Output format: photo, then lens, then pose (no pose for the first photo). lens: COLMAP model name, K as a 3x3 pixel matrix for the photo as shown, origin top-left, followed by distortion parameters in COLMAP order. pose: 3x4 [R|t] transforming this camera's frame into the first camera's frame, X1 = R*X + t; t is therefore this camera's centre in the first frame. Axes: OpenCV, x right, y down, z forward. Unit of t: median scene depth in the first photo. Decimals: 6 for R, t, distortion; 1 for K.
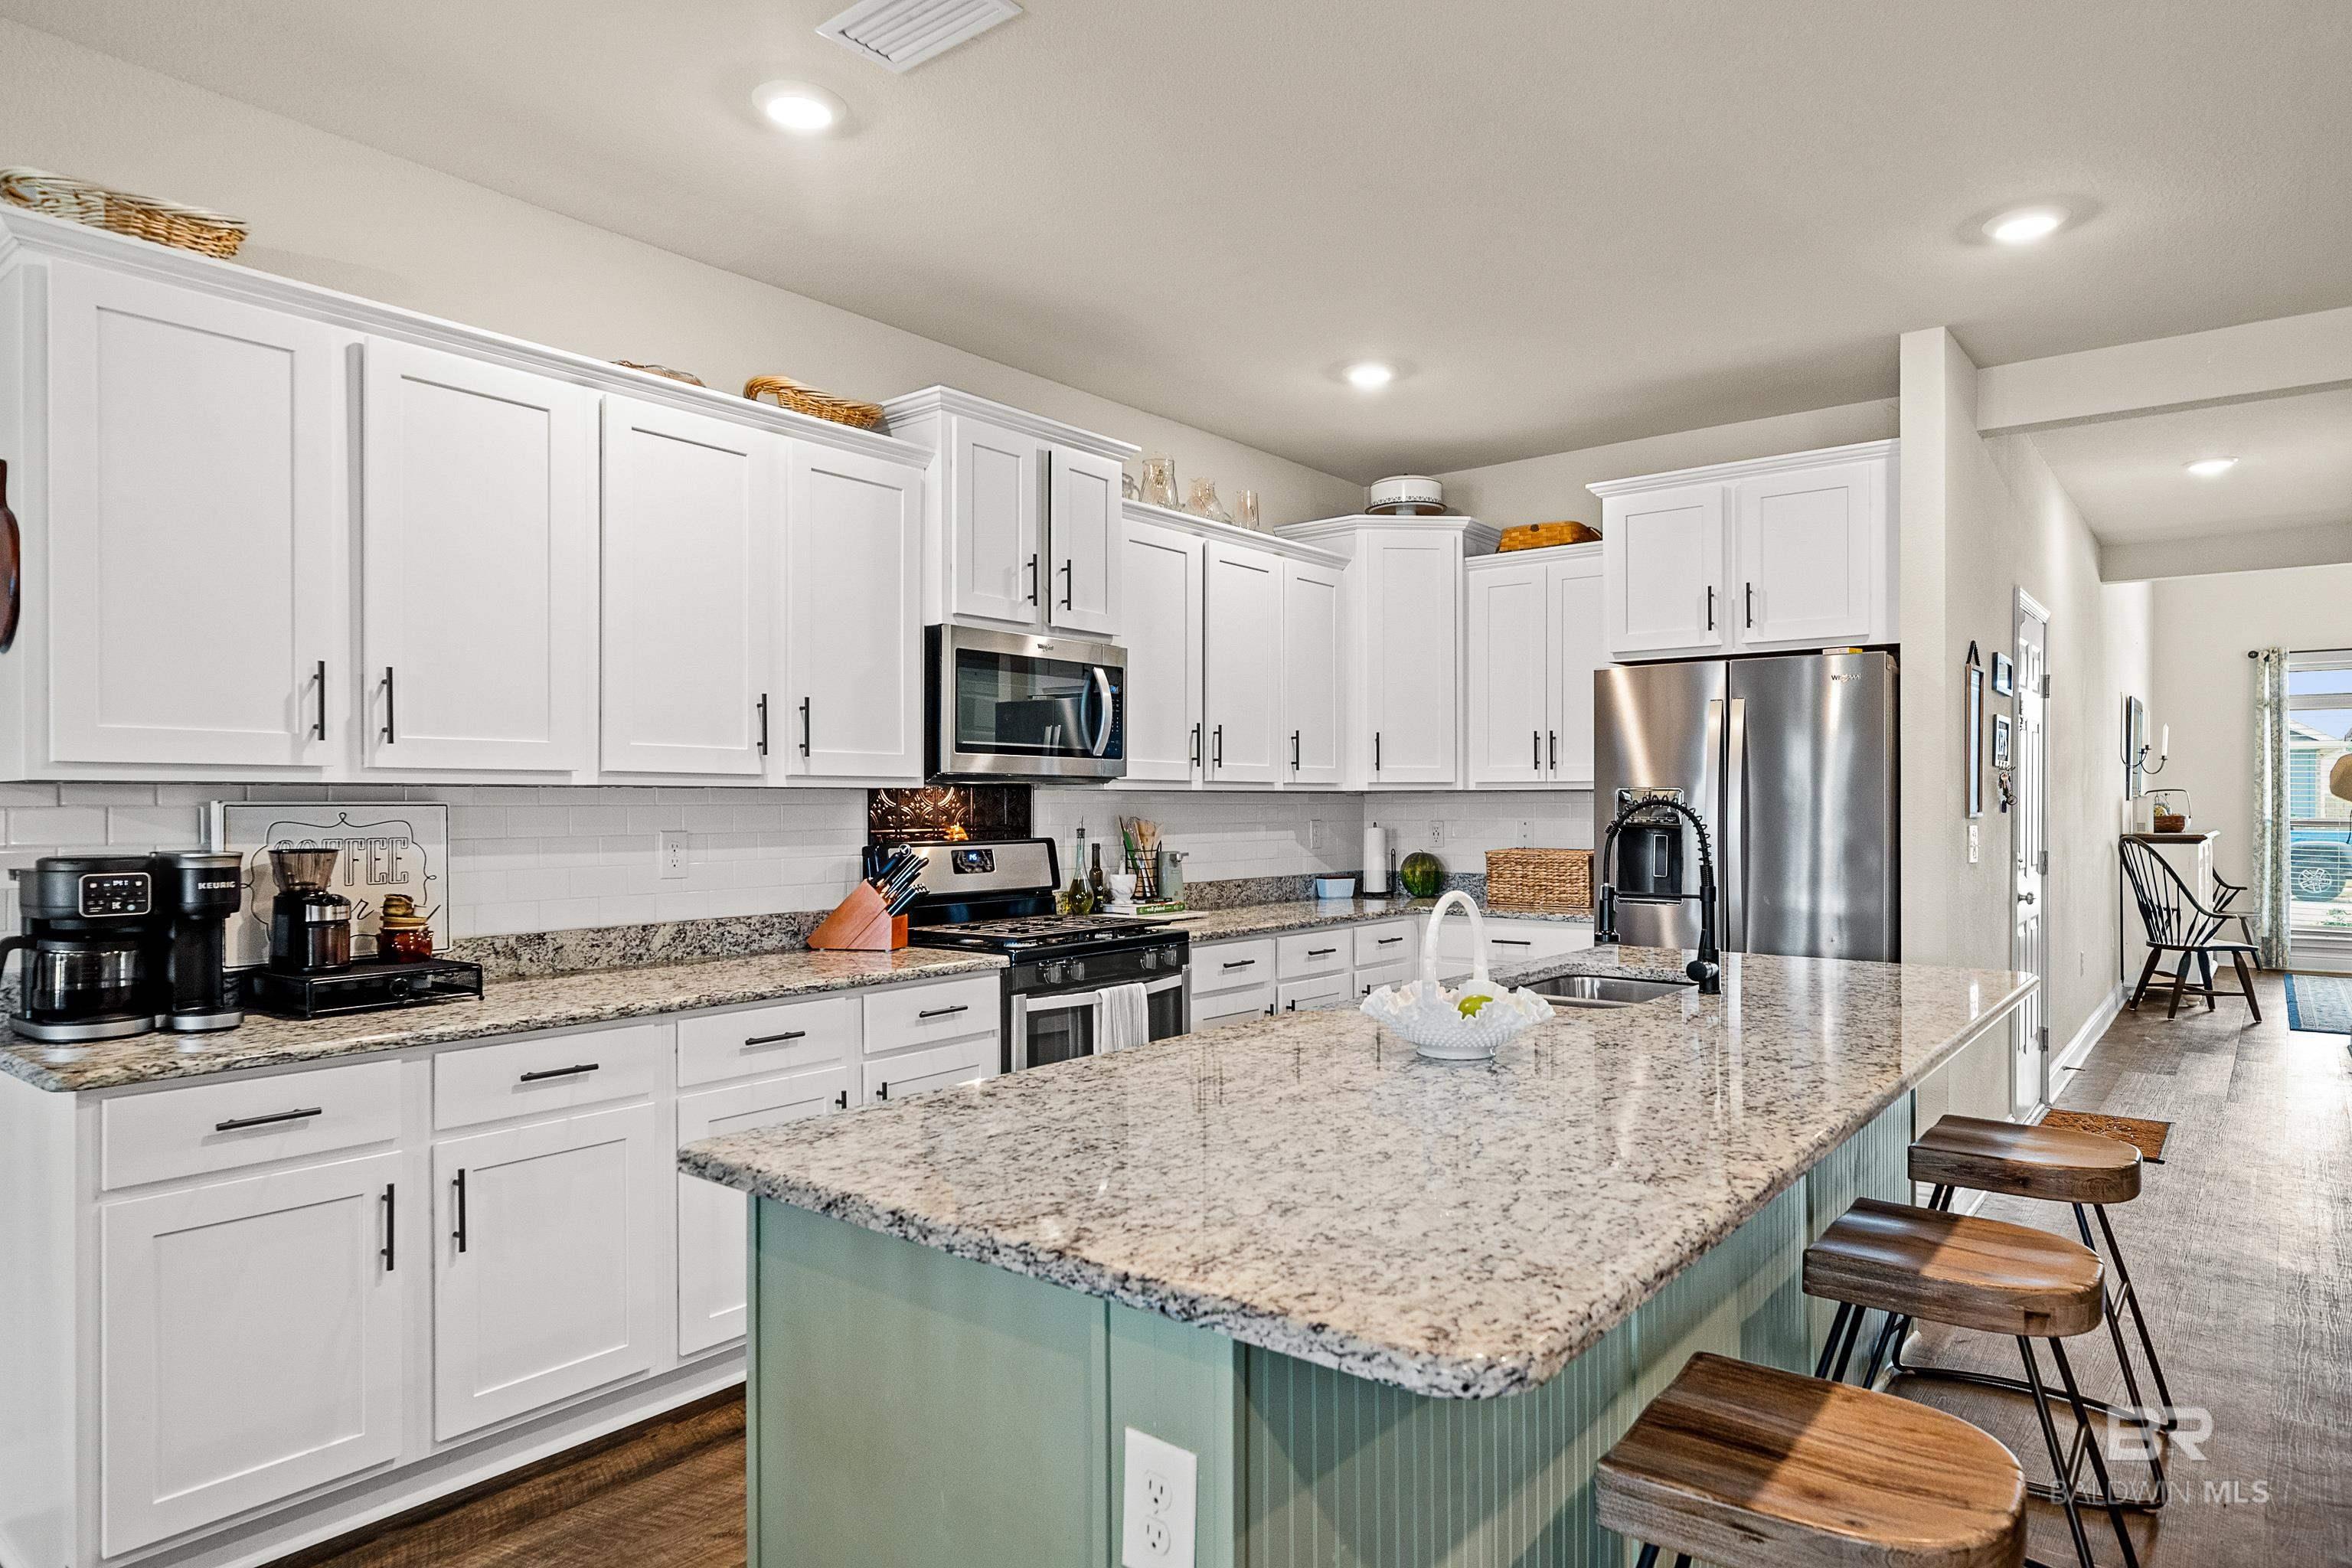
lens RADIAL K [[1365.0, 0, 1181.5], [0, 1365.0, 796.6], [0, 0, 1]] dist [-0.002723, -0.000384]
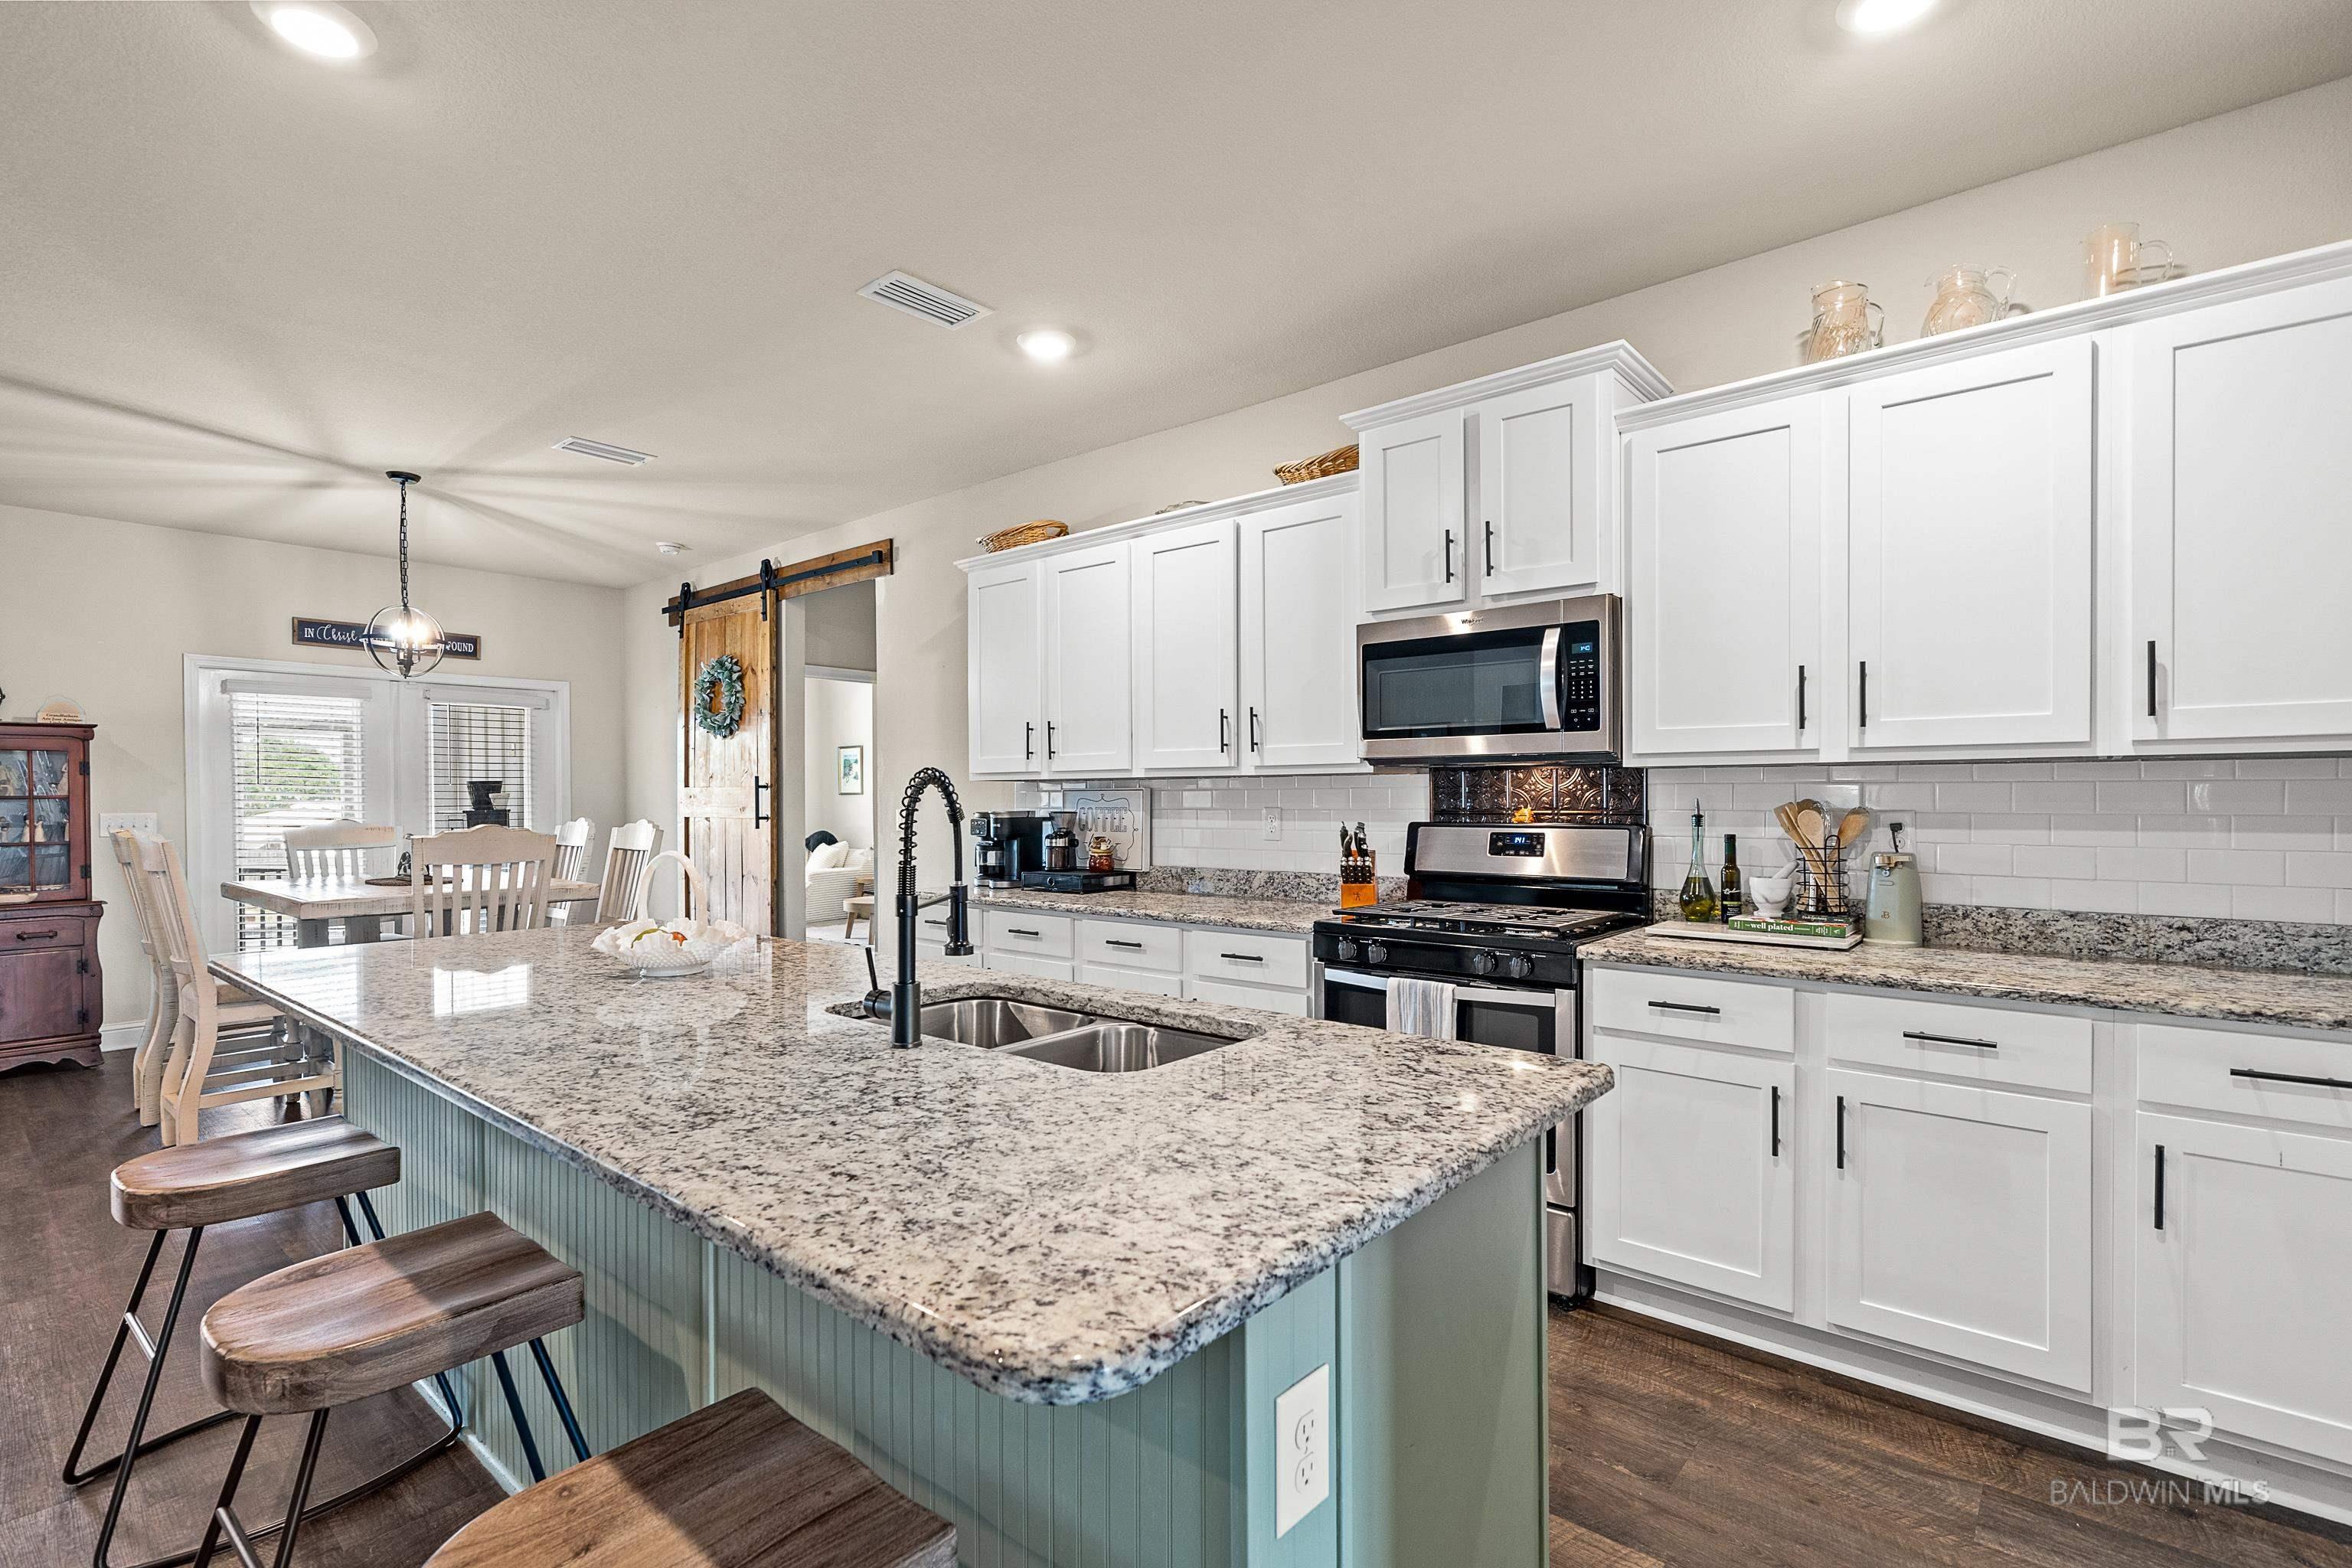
lens RADIAL K [[1072.1, 0, 1188.3], [0, 1072.1, 794.1], [0, 0, 1]] dist [0.001942, 0.000466]
pose [[-0.017517, -0.002149, -0.999844, 0.629071], [0.007859, 0.999967, -0.002287, 0.011217], [0.999816, -0.007898, -0.017500, 0.782848]]
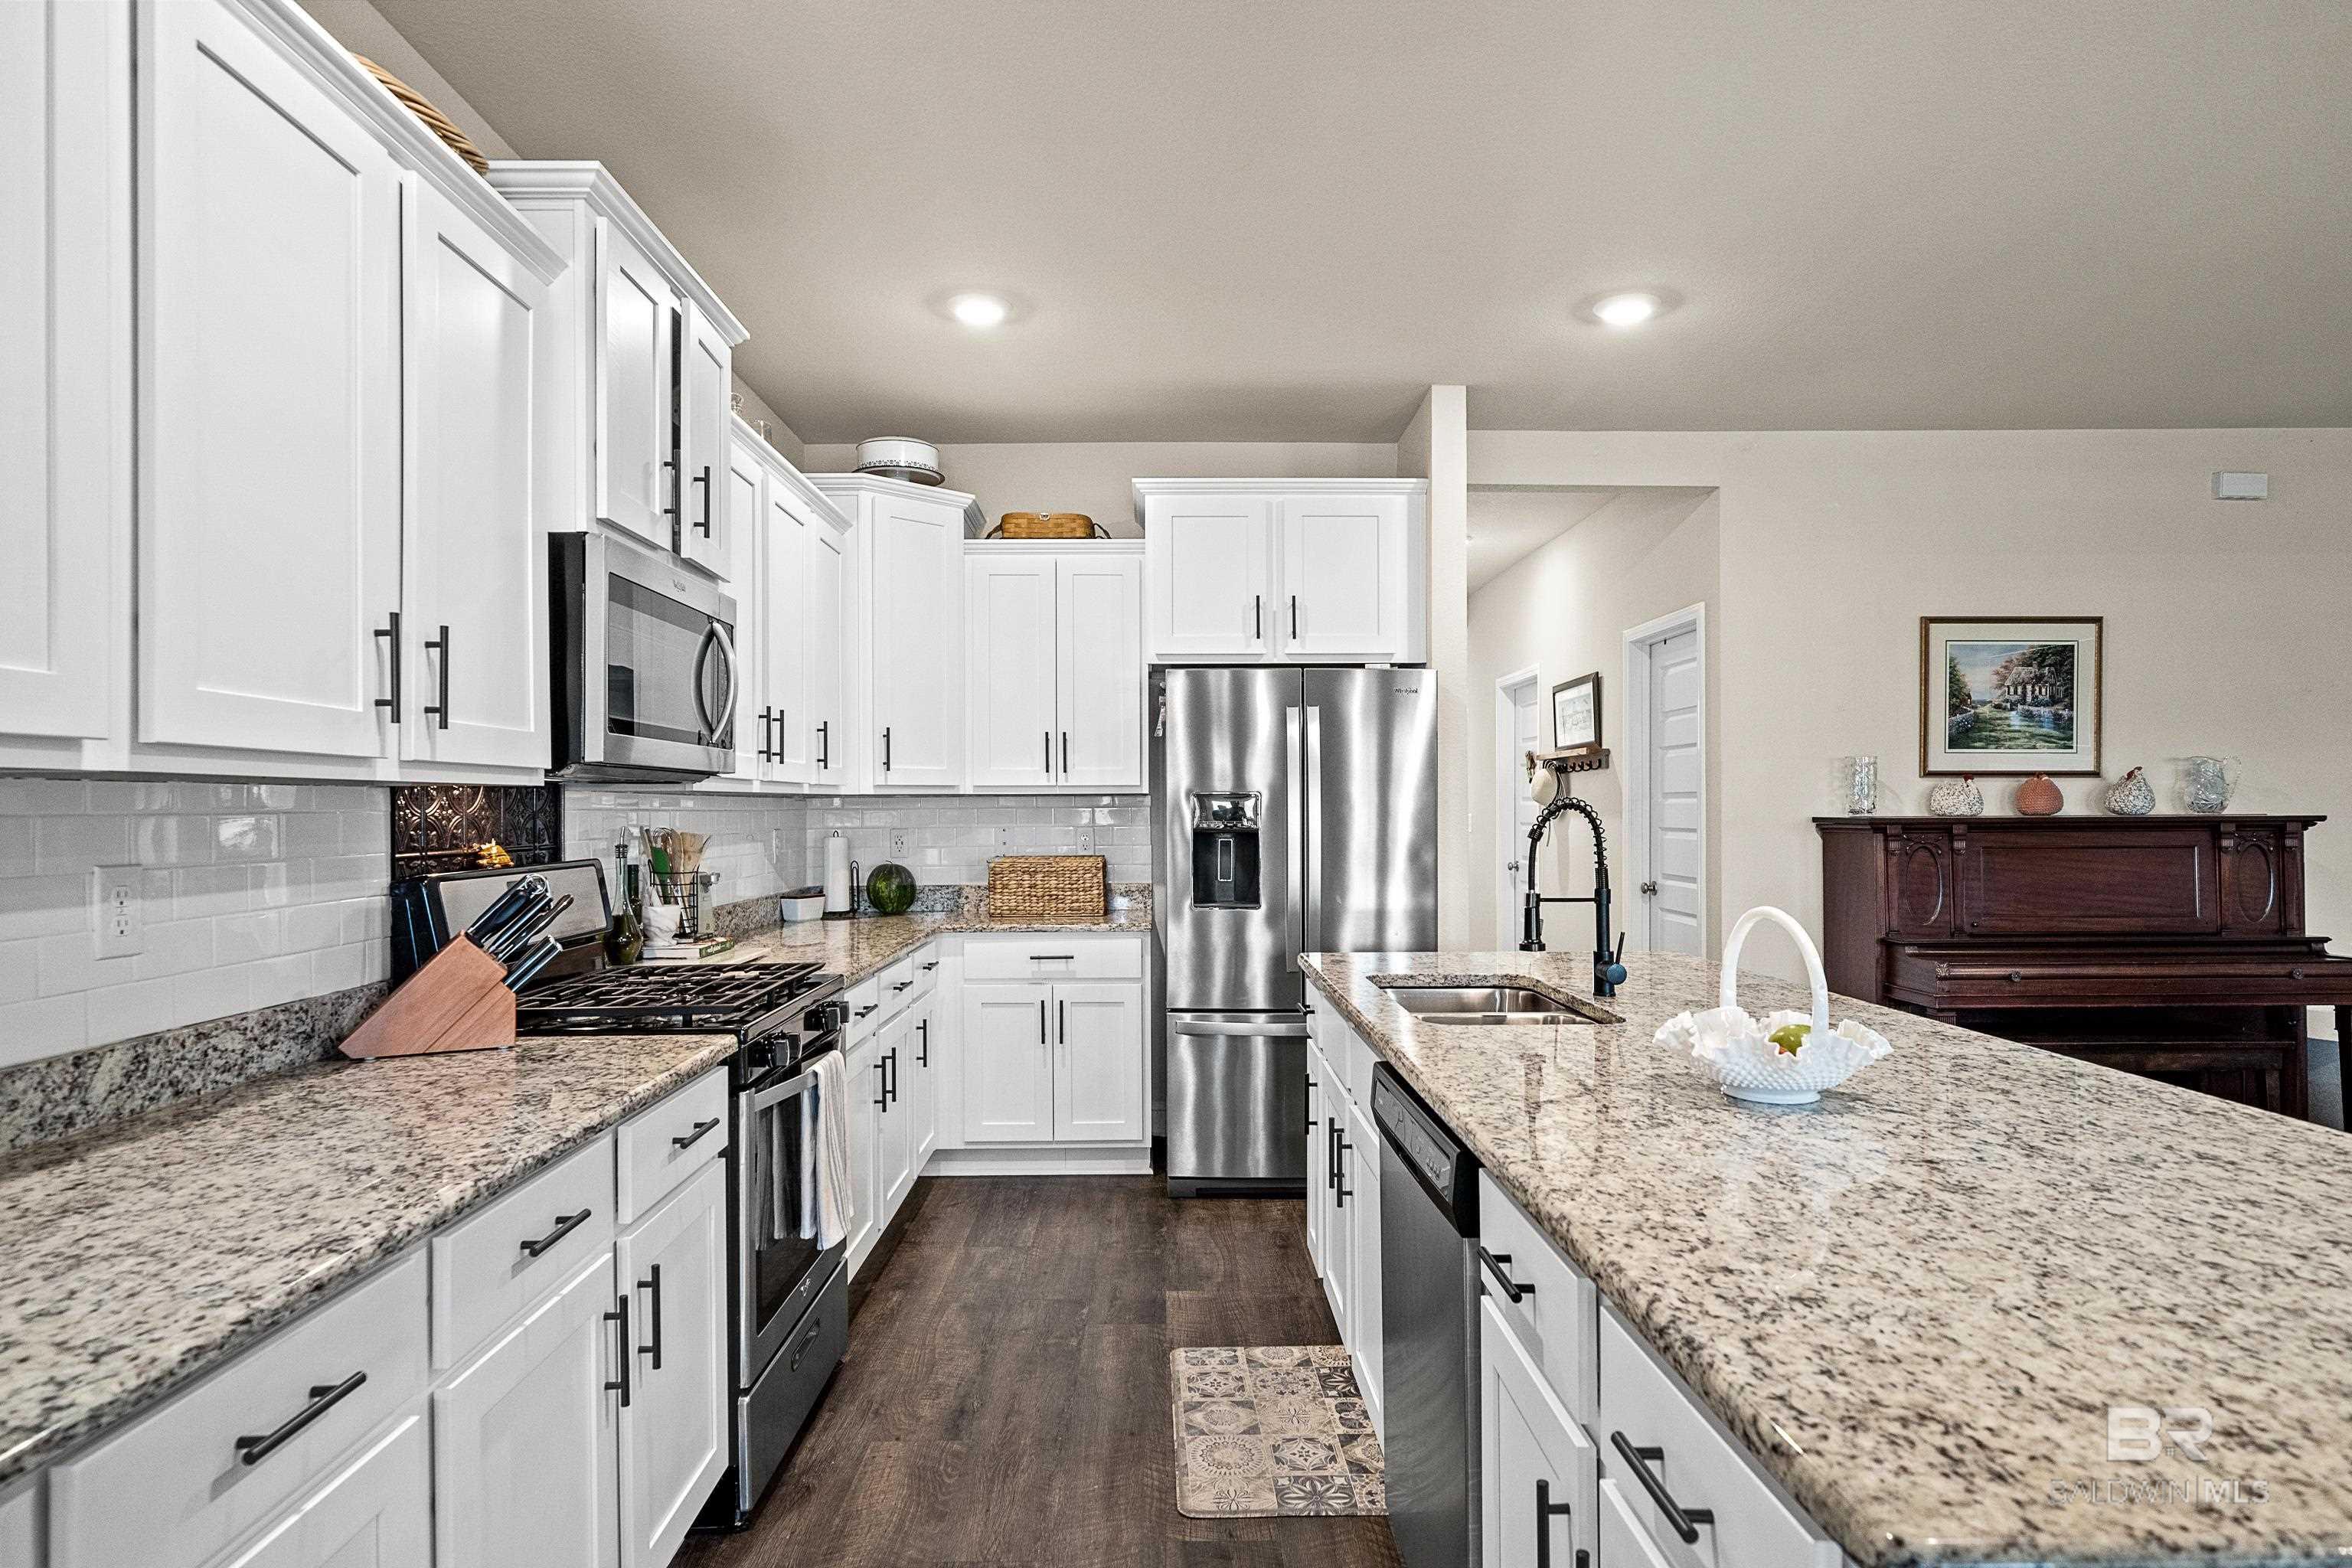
lens RADIAL K [[1320.1, 0, 1178.1], [0, 1320.1, 799.8], [0, 0, 1]] dist [0.000941, 0.000024]
pose [[0.773783, 0.001774, 0.633448, -0.318030], [-0.000535, 0.999998, -0.002146, 0.001370], [-0.633451, 0.001321, 0.773782, 0.304018]]
